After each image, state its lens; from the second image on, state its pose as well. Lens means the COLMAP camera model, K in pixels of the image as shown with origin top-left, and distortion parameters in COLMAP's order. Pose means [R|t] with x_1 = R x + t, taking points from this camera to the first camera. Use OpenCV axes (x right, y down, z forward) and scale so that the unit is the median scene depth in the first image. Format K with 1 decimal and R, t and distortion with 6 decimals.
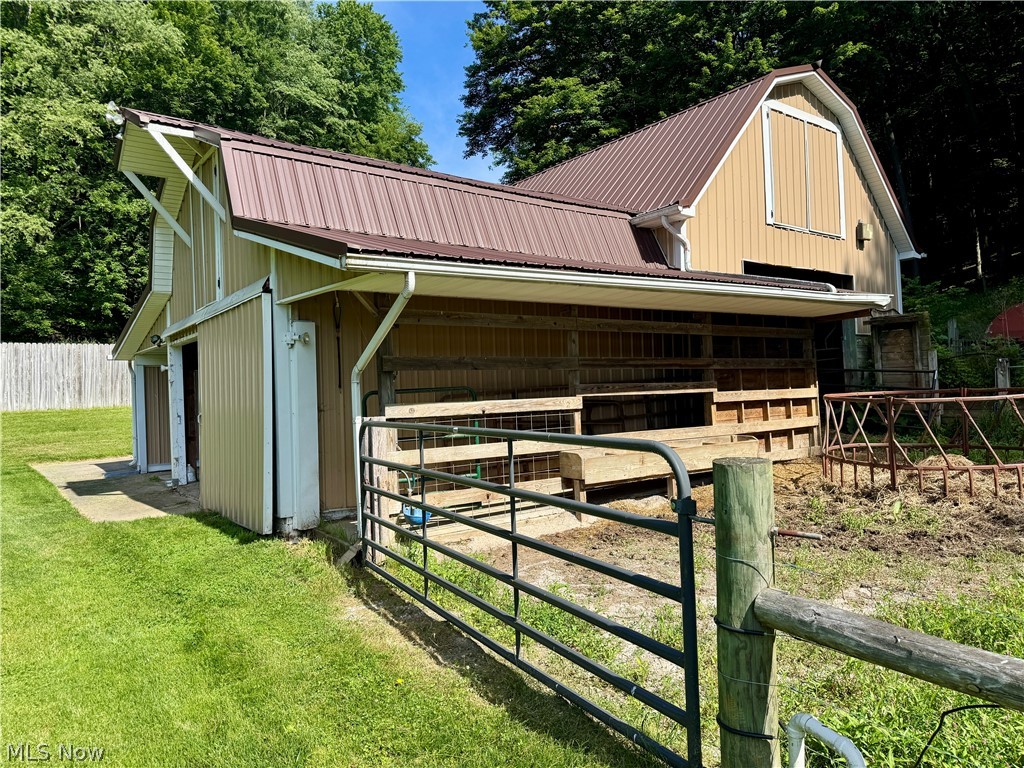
lens RADIAL K [[722.9, 0, 490.0], [0, 722.9, 382.9], [0, 0, 1]] dist [0.012346, -0.002310]
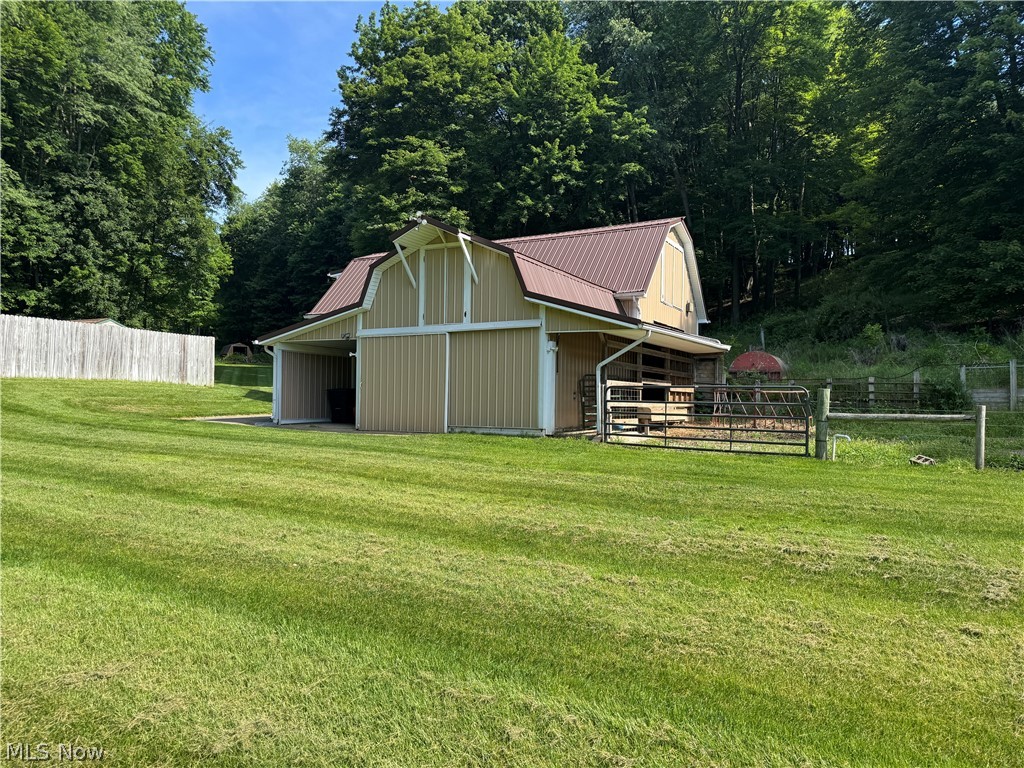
lens RADIAL K [[690.9, 0, 512.0], [0, 690.9, 384.0], [0, 0, 1]] dist [0.009470, -0.001358]
pose [[0.915378, 0.057039, 0.398535, -0.233538], [-0.052855, 0.998371, -0.021489, 0.018911], [-0.399112, -0.001394, 0.916901, -0.170903]]
